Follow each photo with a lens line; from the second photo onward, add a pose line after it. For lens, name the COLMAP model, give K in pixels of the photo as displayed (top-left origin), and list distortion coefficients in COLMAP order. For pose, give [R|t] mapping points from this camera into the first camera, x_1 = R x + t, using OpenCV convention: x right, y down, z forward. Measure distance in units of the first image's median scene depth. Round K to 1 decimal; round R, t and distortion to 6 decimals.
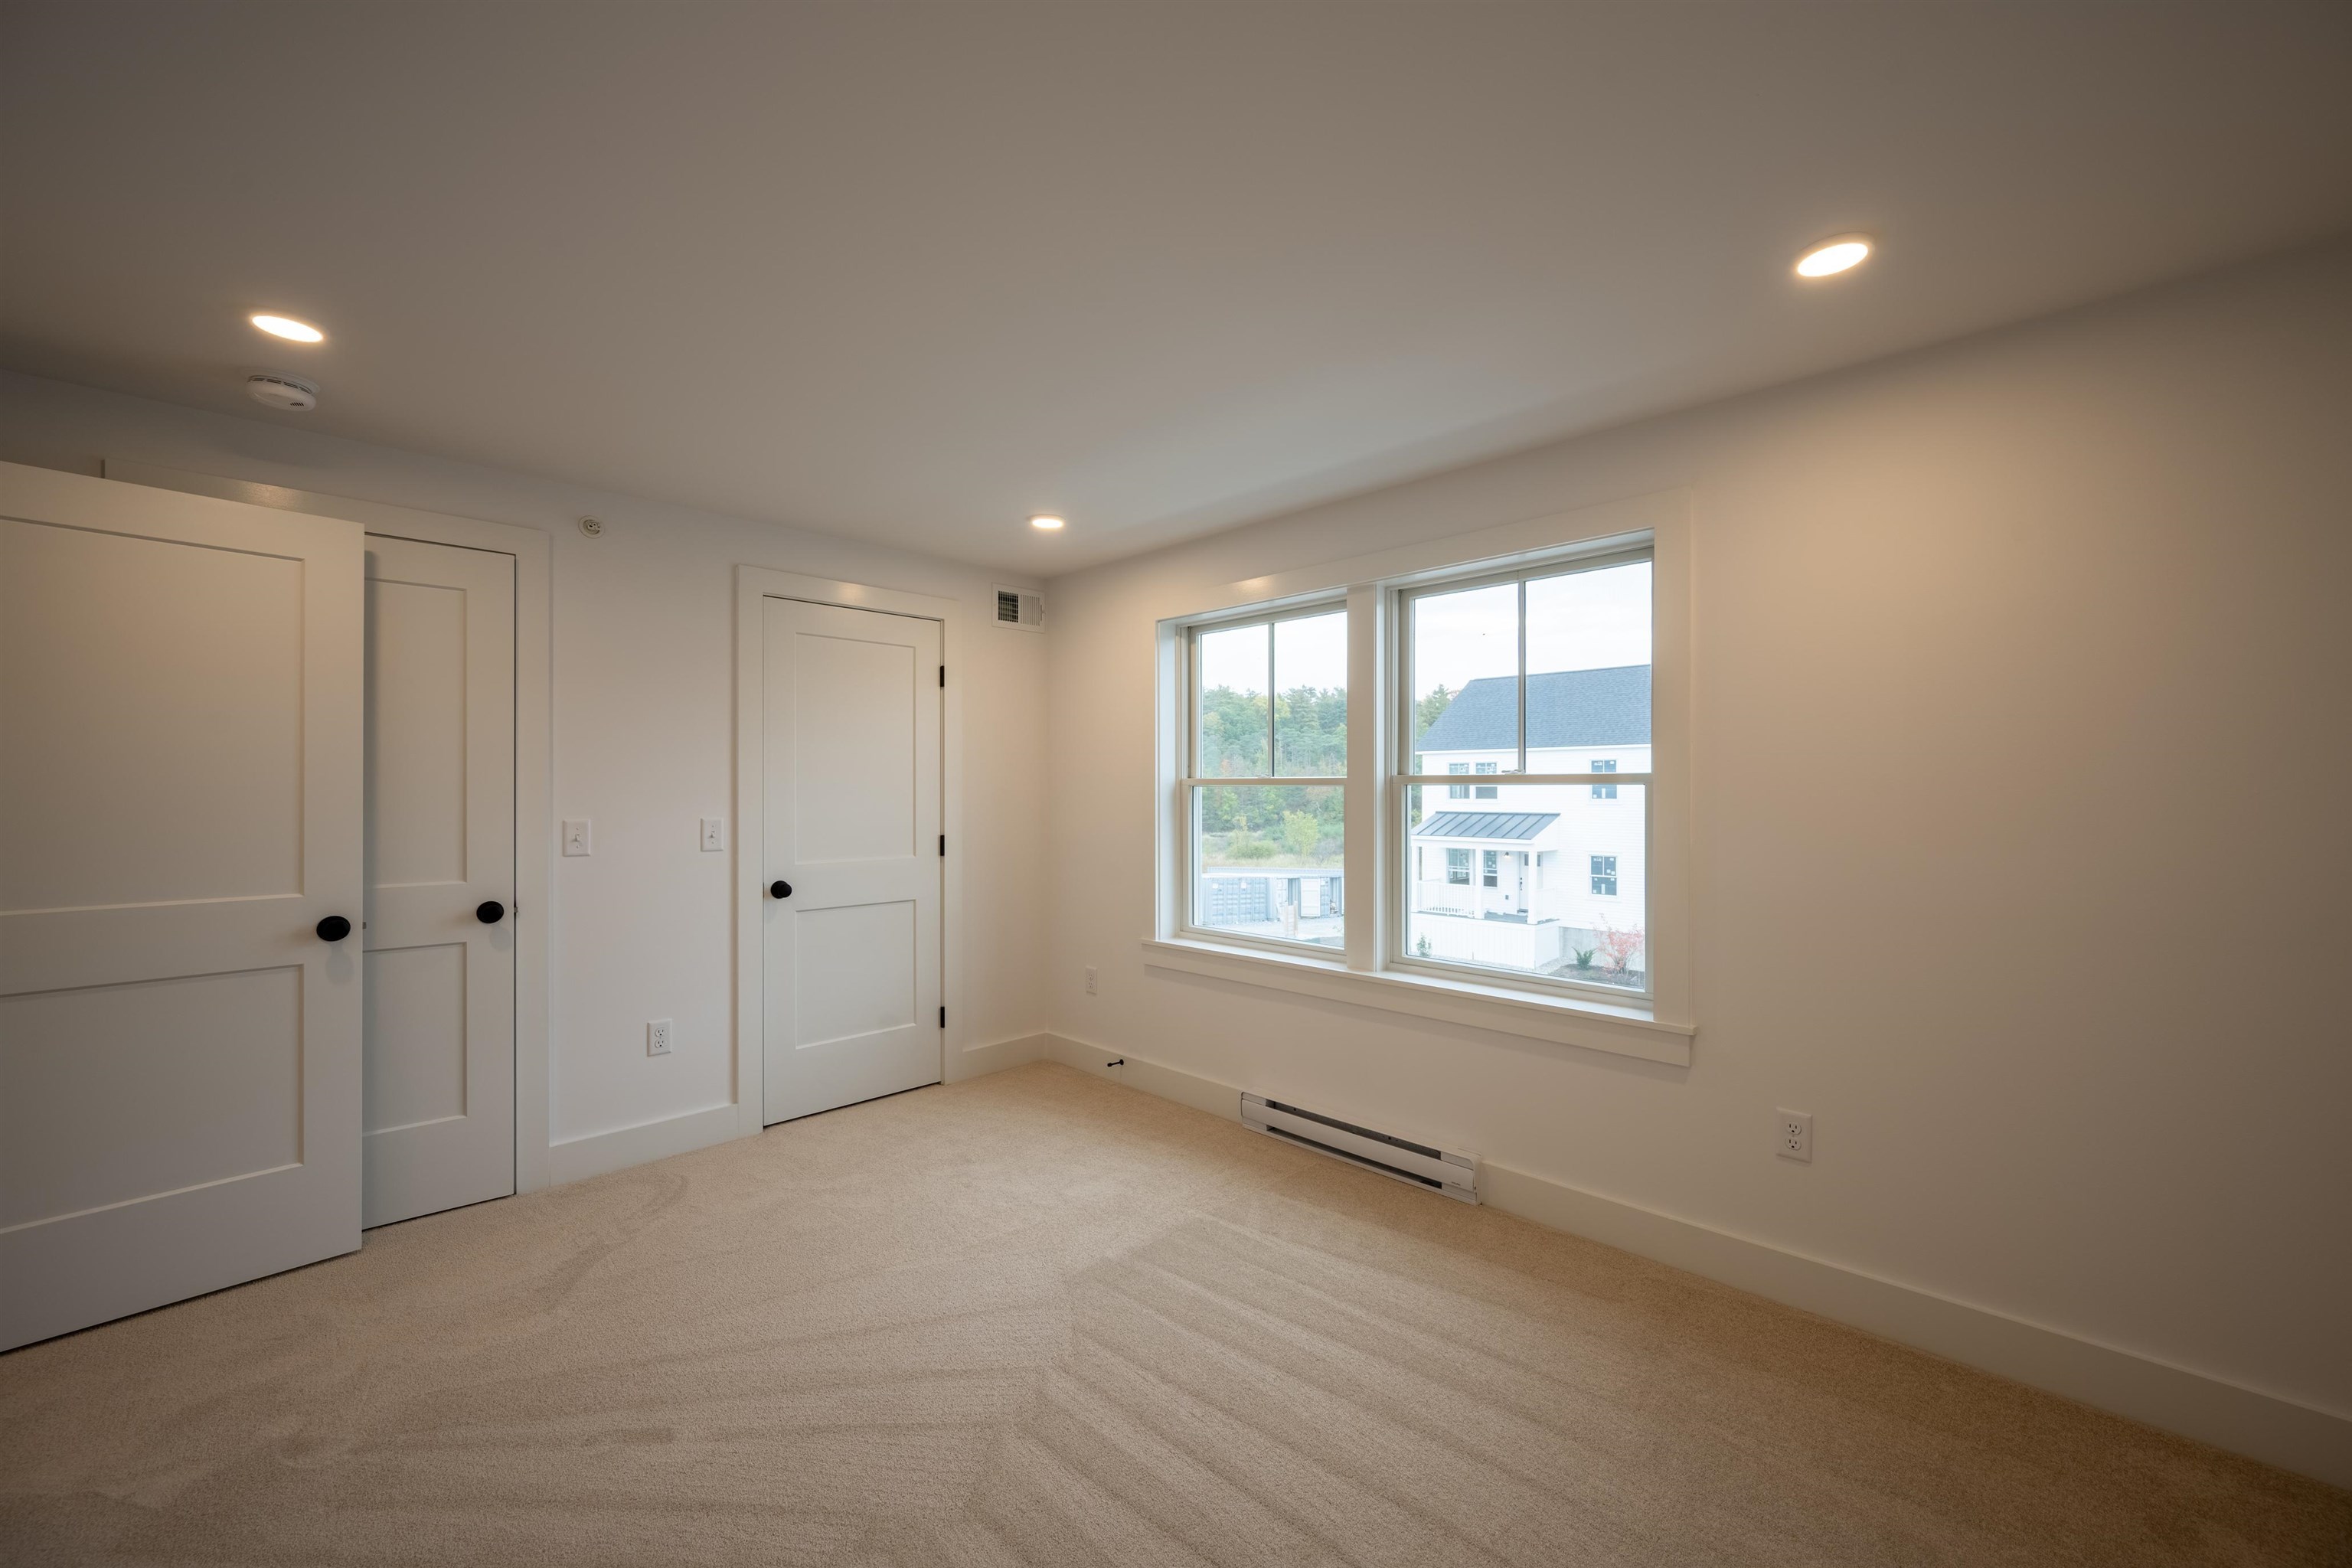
lens RADIAL K [[903.5, 0, 1202.3], [0, 903.5, 782.5], [0, 0, 1]] dist [-0.009873, 0.000515]
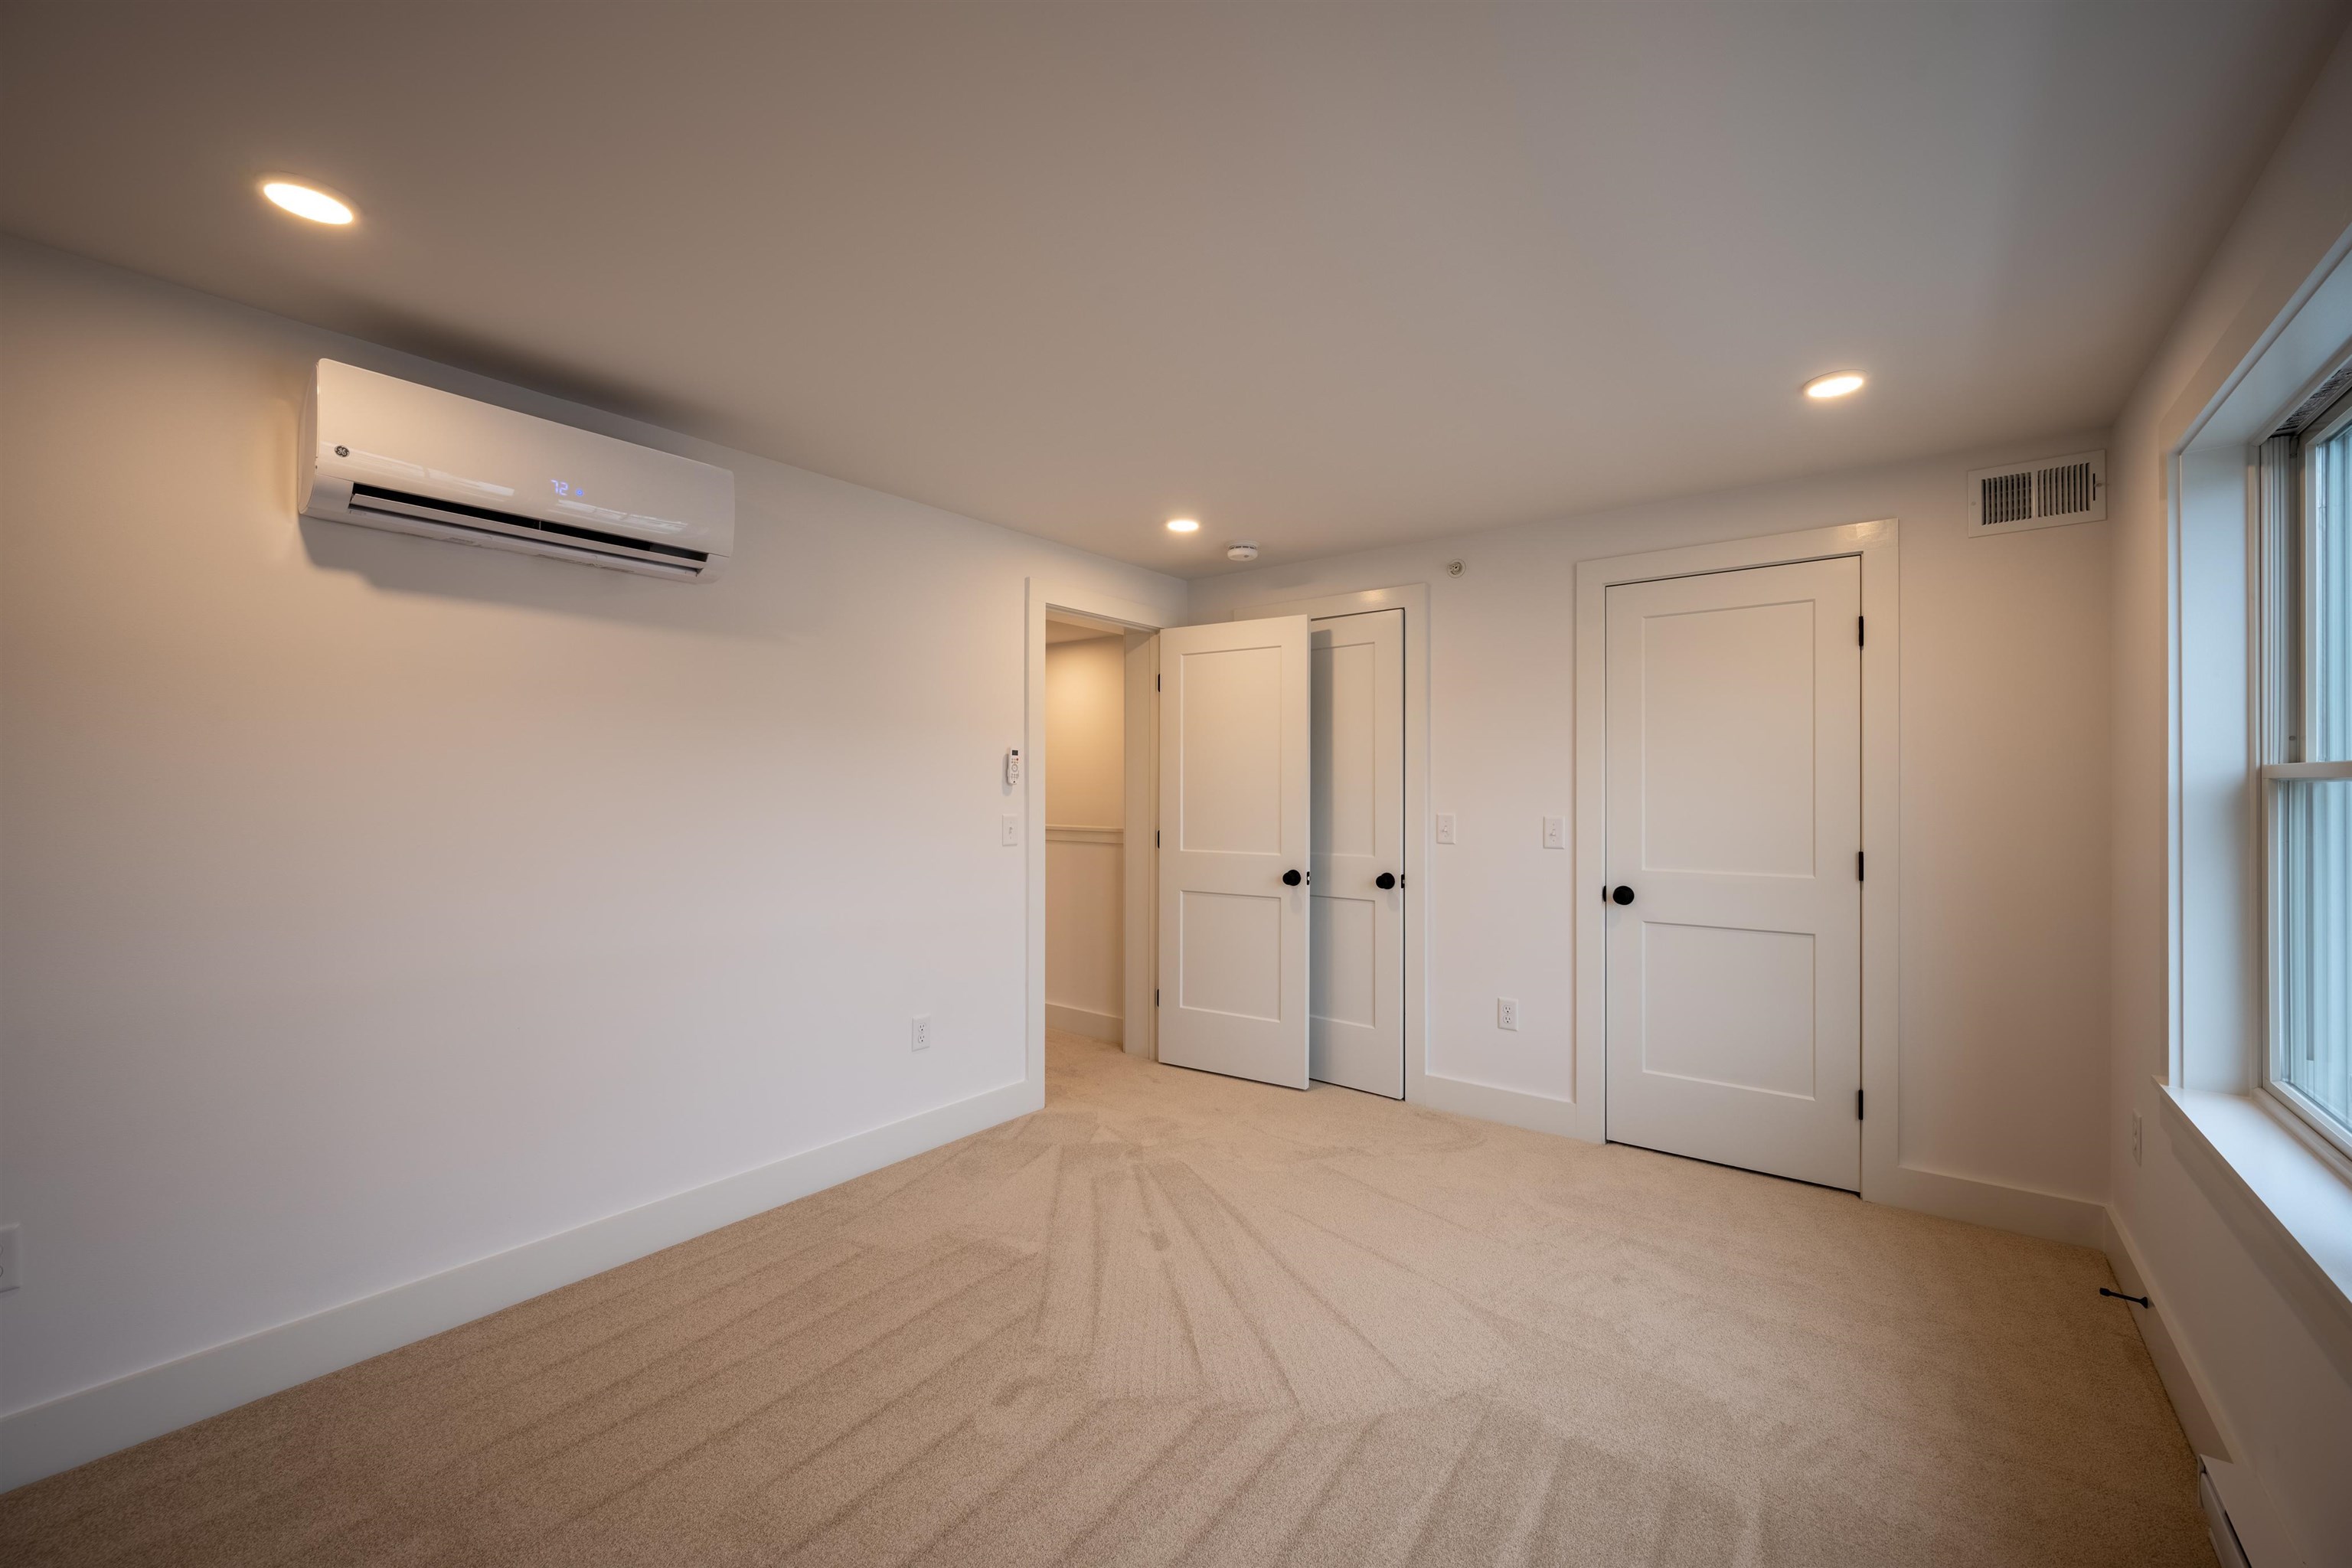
lens RADIAL K [[903.5, 0, 1161.8], [0, 903.5, 785.4], [0, 0, 1]] dist [-0.009873, 0.000515]
pose [[0.124608, -0.004099, -0.992198, 0.398768], [0.008832, 0.999956, -0.003022, 0.002886], [0.992167, -0.008386, 0.124639, 0.403099]]
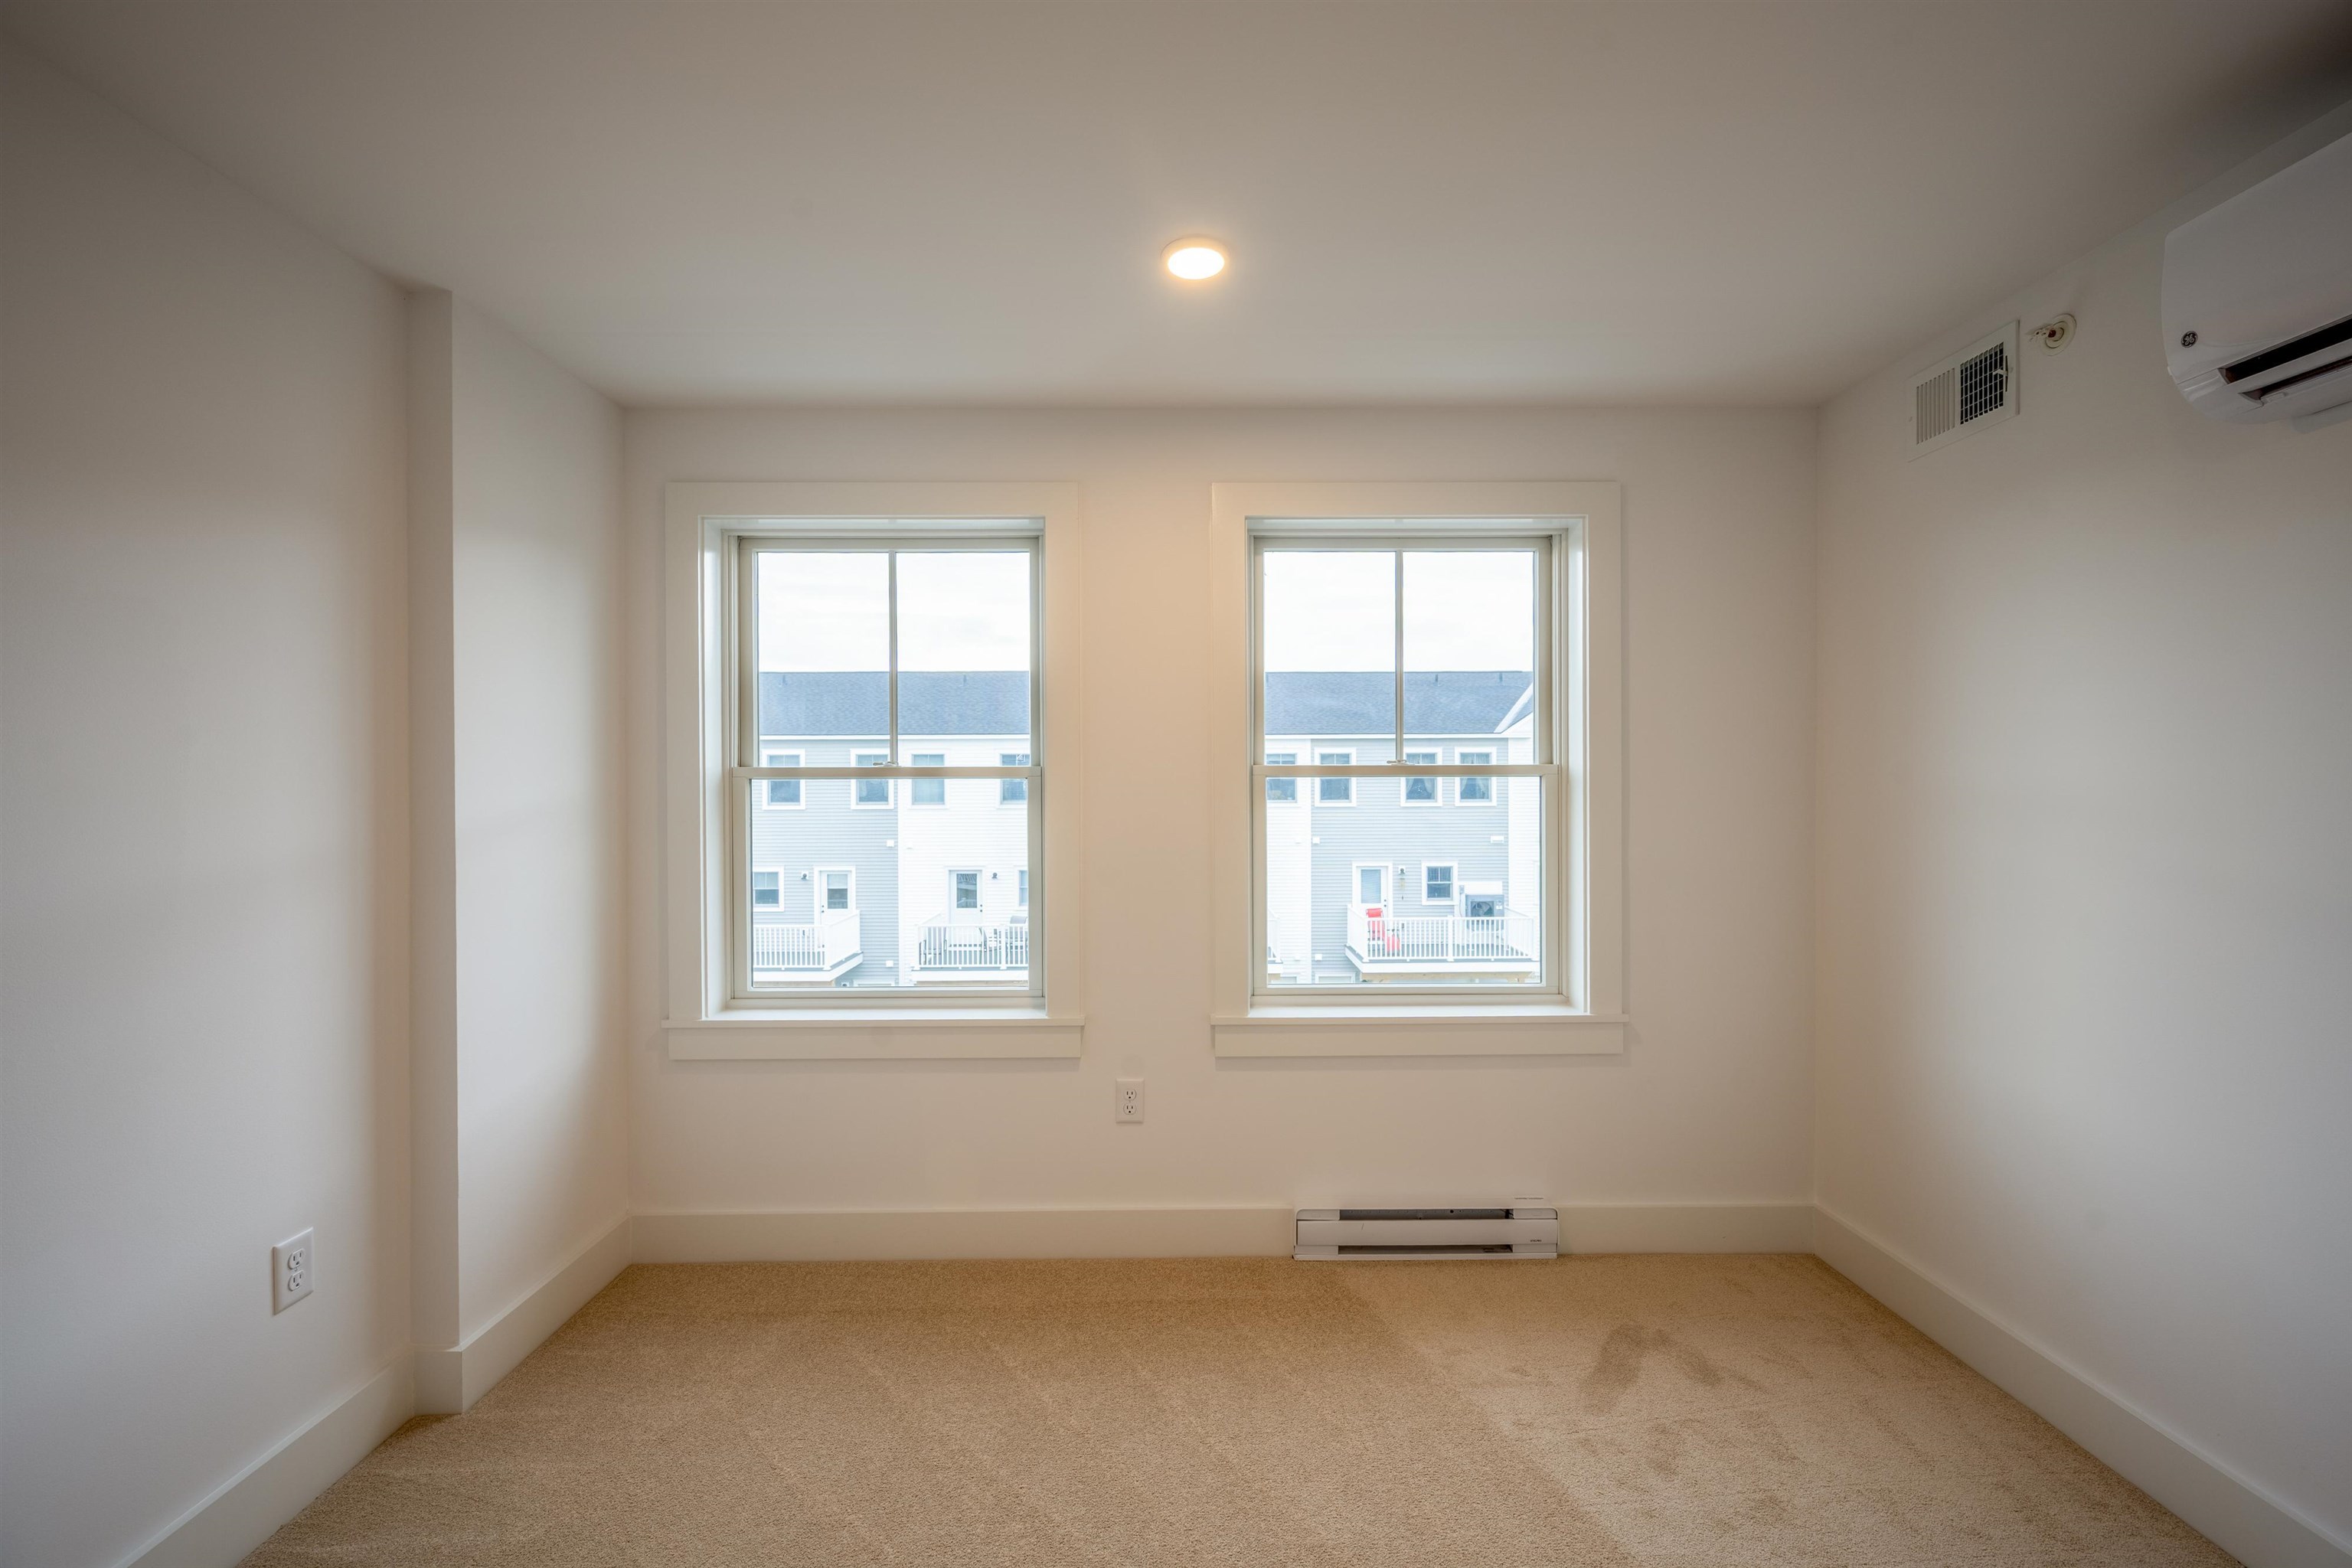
lens RADIAL K [[961.5, 0, 1158.8], [0, 961.5, 788.1], [0, 0, 1]] dist [0.003263, -0.000094]
pose [[0.711377, -0.001730, 0.702808, -0.316586], [-0.006574, 0.999937, 0.009116, 0.004031], [-0.702779, -0.011105, 0.711321, 0.314570]]
